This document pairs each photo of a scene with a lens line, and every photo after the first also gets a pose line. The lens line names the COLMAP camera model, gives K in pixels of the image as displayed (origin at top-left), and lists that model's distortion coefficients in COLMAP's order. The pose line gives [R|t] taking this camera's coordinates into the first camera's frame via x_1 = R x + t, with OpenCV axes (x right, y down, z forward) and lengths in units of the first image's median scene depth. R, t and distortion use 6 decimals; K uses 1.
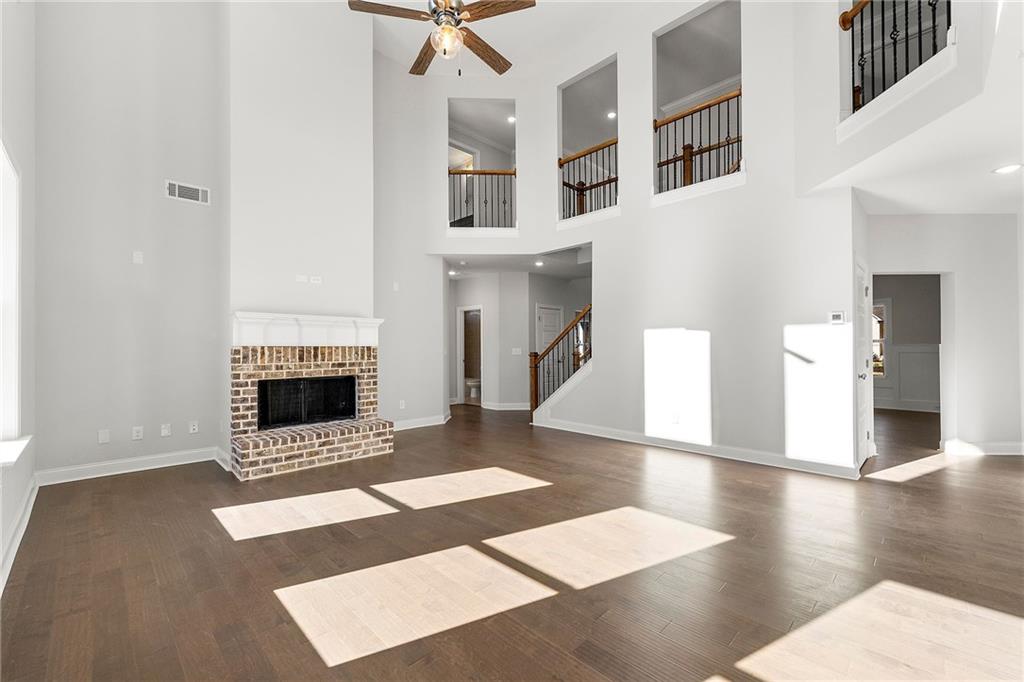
lens RADIAL K [[426.3, 0, 513.2], [0, 426.3, 345.4], [0, 0, 1]] dist [0.002335, 0.001279]
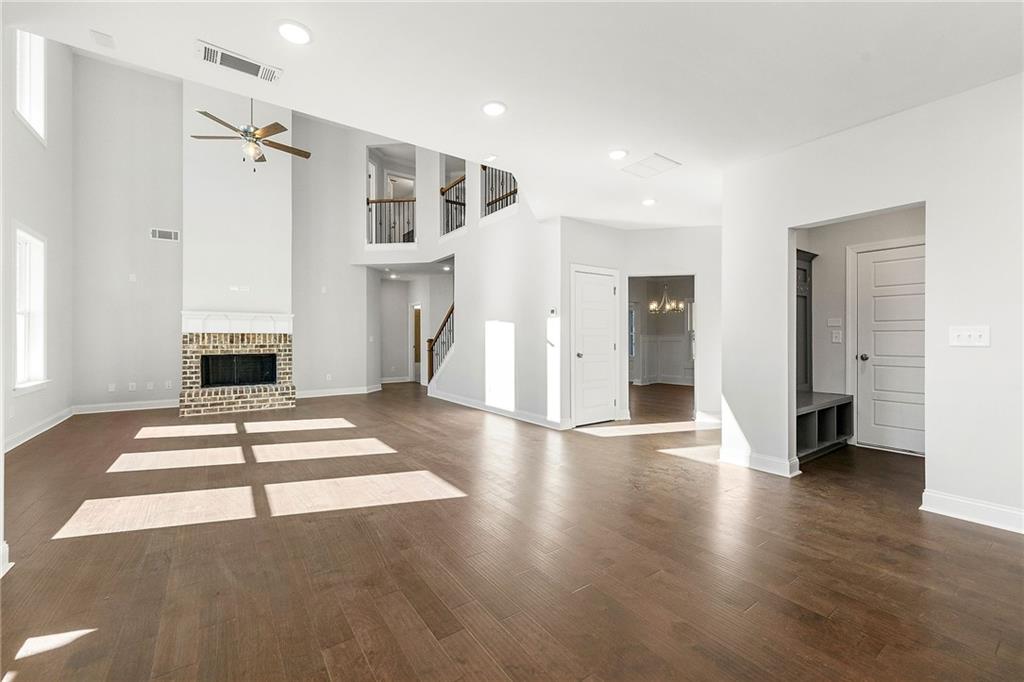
lens RADIAL K [[426.3, 0, 520.8], [0, 426.3, 338.5], [0, 0, 1]] dist [0.002335, 0.001279]
pose [[0.984188, 0.004251, -0.177076, 0.793081], [-0.003422, 0.999982, 0.004985, 0.009884], [0.177094, -0.004300, 0.984185, -0.307655]]
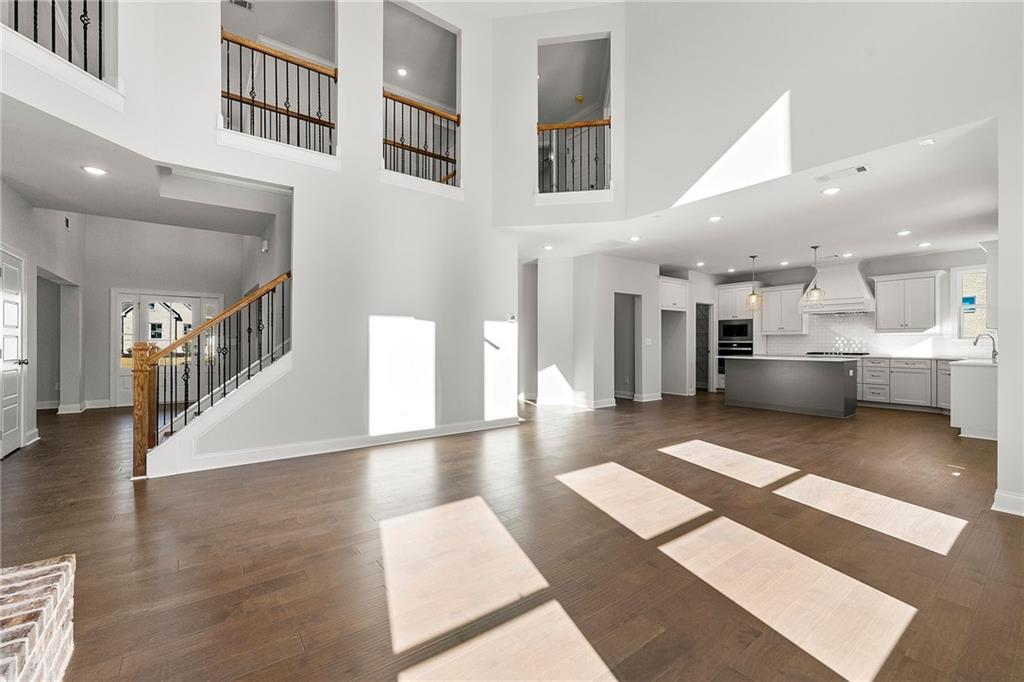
lens RADIAL K [[426.3, 0, 513.4], [0, 426.3, 341.9], [0, 0, 1]] dist [0.002335, 0.001279]
pose [[0.128146, 0.005393, 0.991741, -0.658994], [-0.010953, 0.999932, -0.004023, 0.022561], [-0.991695, -0.010347, 0.128196, 0.746285]]
